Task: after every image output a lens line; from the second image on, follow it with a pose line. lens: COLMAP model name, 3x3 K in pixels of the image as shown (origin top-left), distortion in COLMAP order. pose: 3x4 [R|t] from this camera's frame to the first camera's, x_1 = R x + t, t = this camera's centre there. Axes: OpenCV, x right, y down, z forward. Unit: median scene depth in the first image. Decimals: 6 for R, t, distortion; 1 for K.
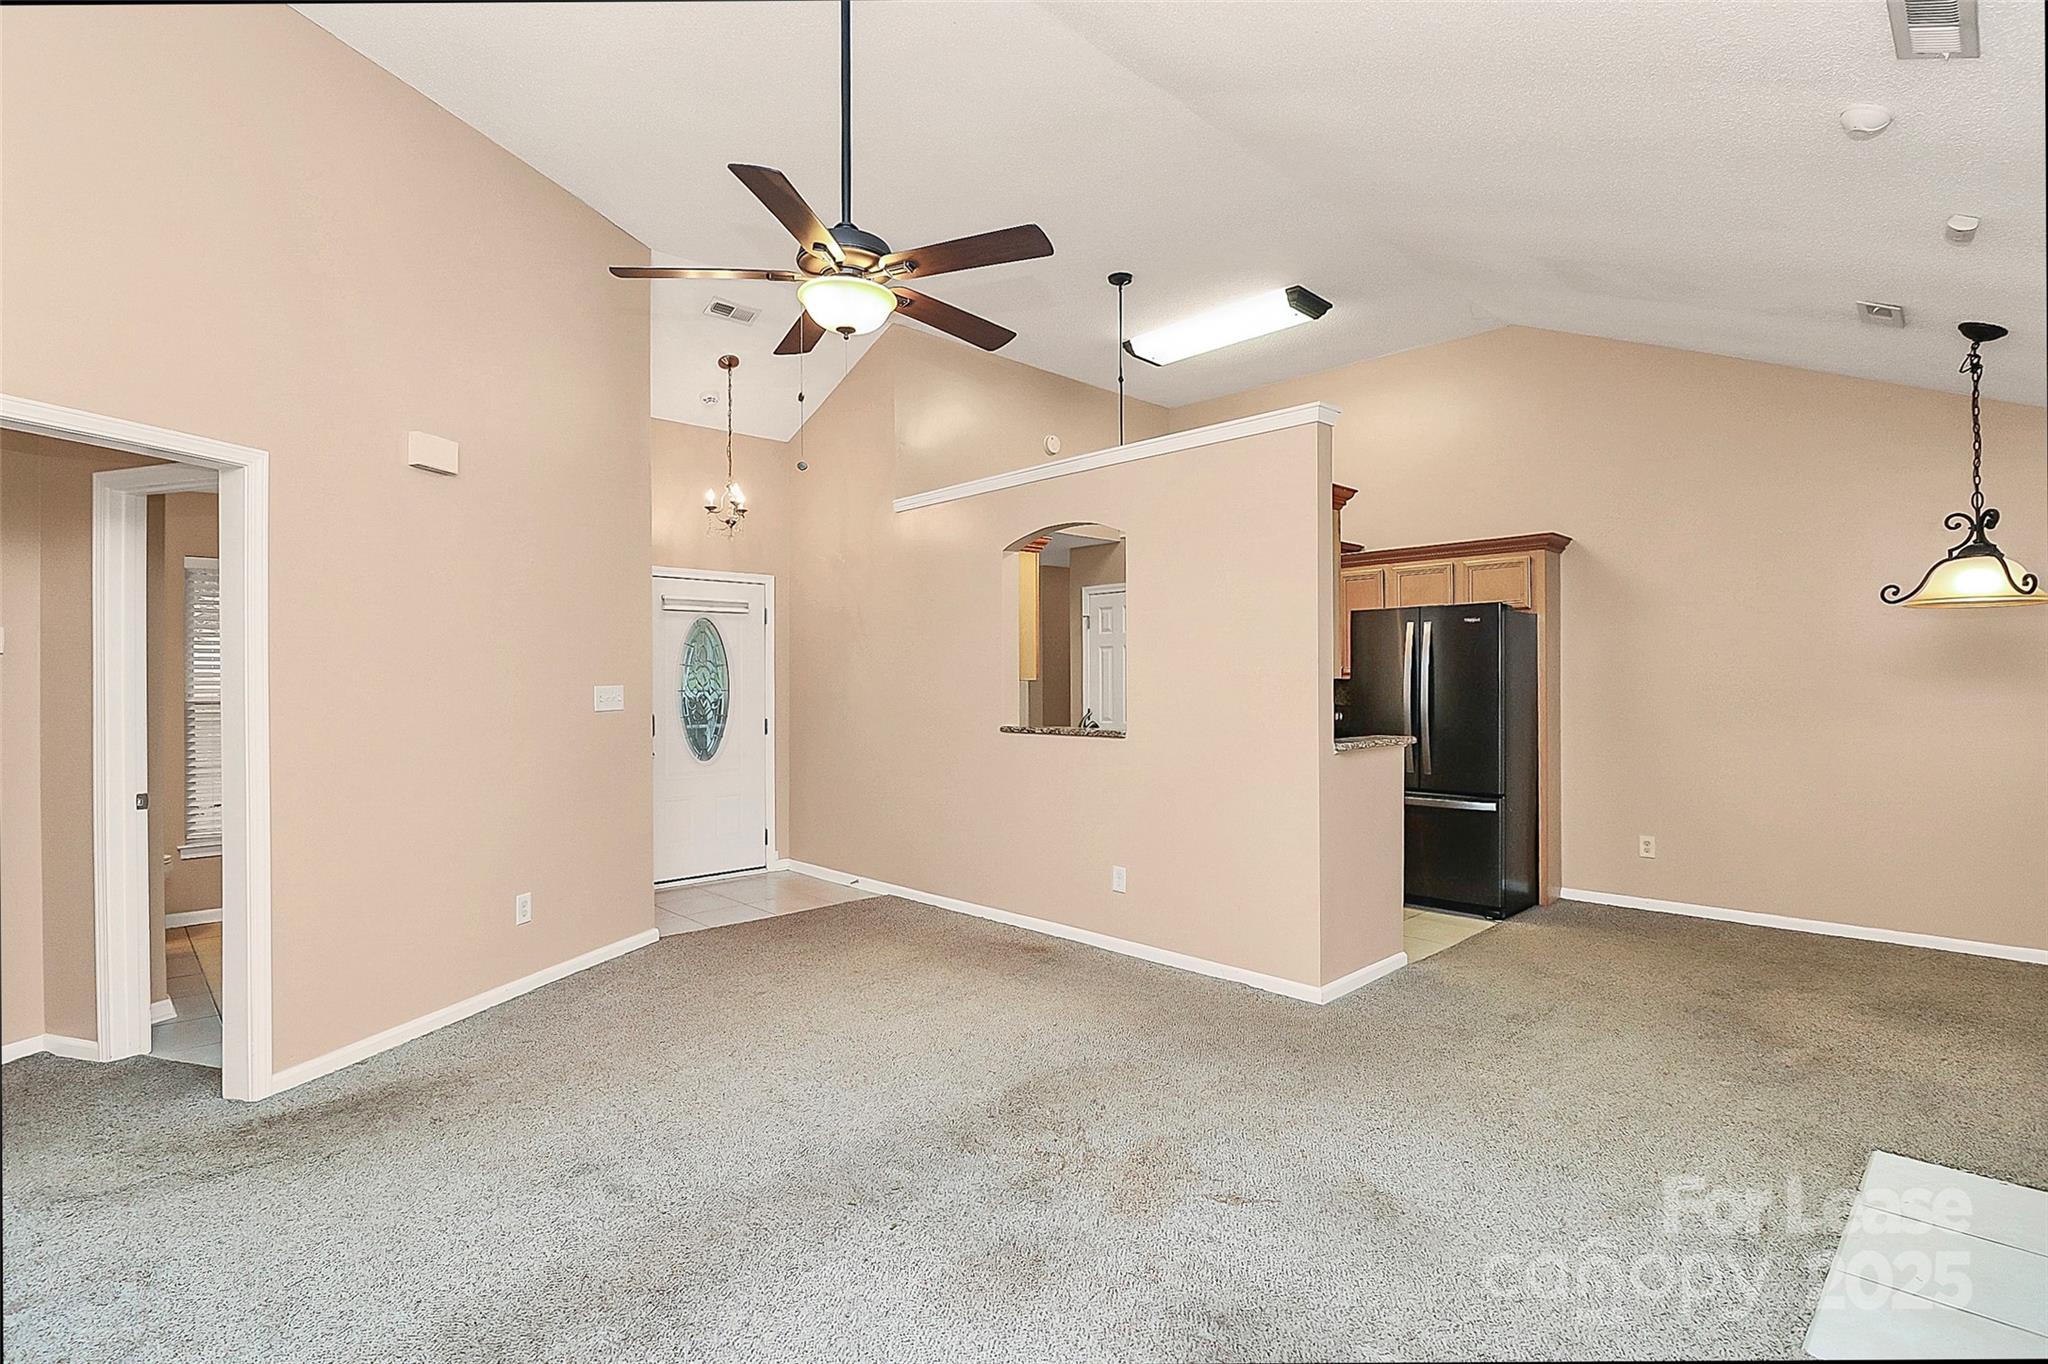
lens RADIAL K [[989.3, 0, 1019.3], [0, 989.3, 686.6], [0, 0, 1]] dist [0.003093, -0.011717]
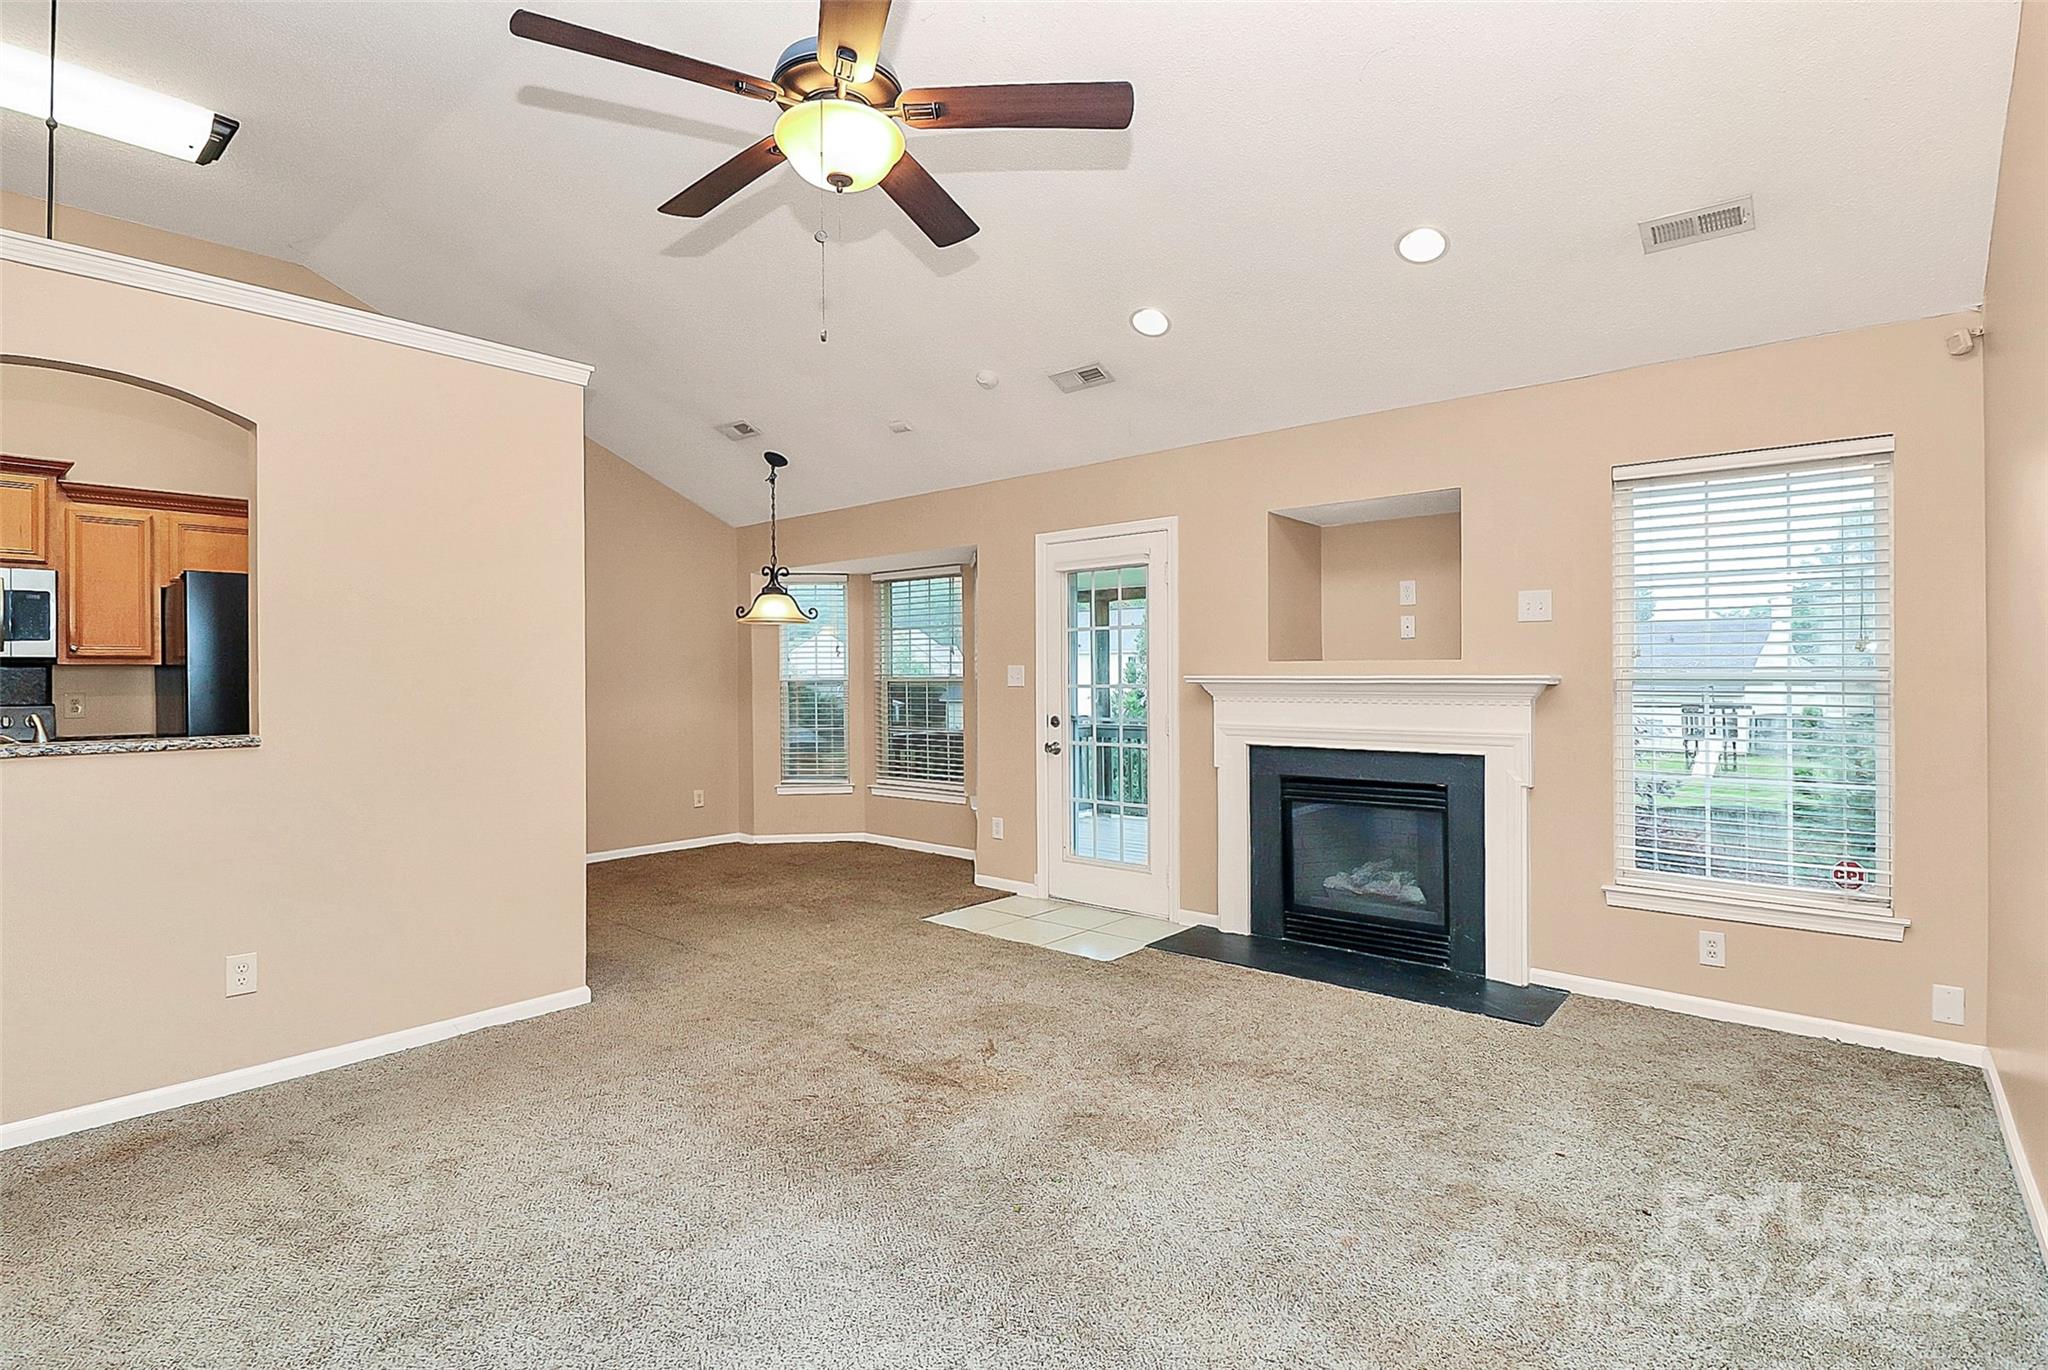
lens RADIAL K [[983.1, 0, 1027.3], [0, 983.1, 671.7], [0, 0, 1]] dist [0.001668, -0.010427]
pose [[-0.102987, 0.009950, 0.994633, -0.718367], [0.012682, 0.999882, -0.008689, 0.020079], [-0.994602, 0.011719, -0.103101, 0.717341]]
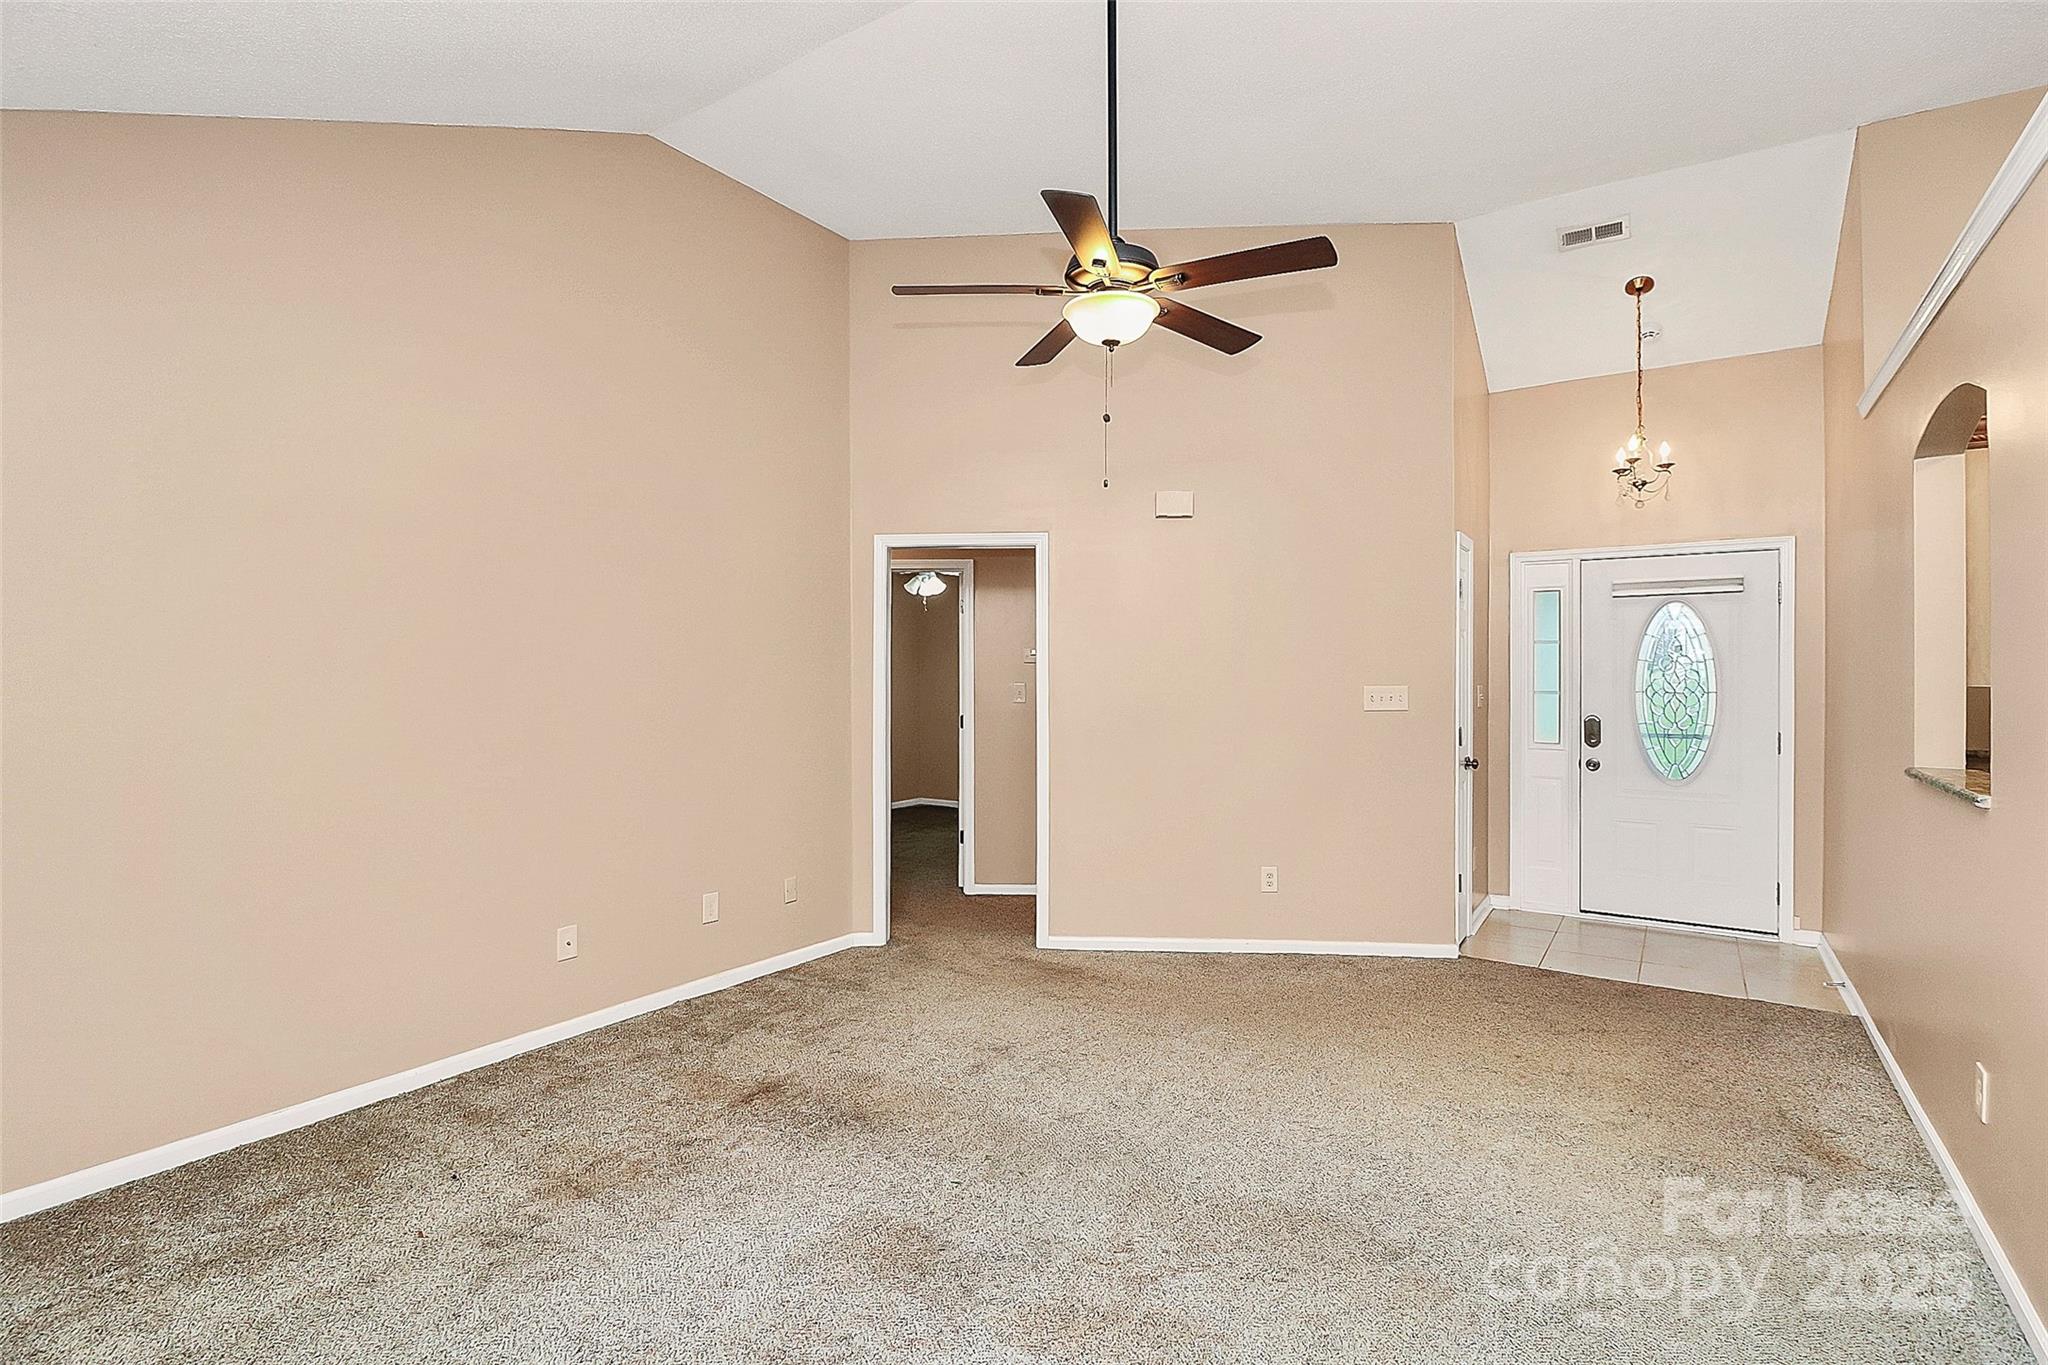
lens RADIAL K [[978.5, 0, 1013.6], [0, 978.5, 674.7], [0, 0, 1]] dist [0.000022, 0.000559]
pose [[0.202483, 0.008860, -0.979246, 0.603817], [-0.009110, 0.999933, 0.007163, -0.018949], [0.979243, 0.007471, 0.202551, 0.532066]]
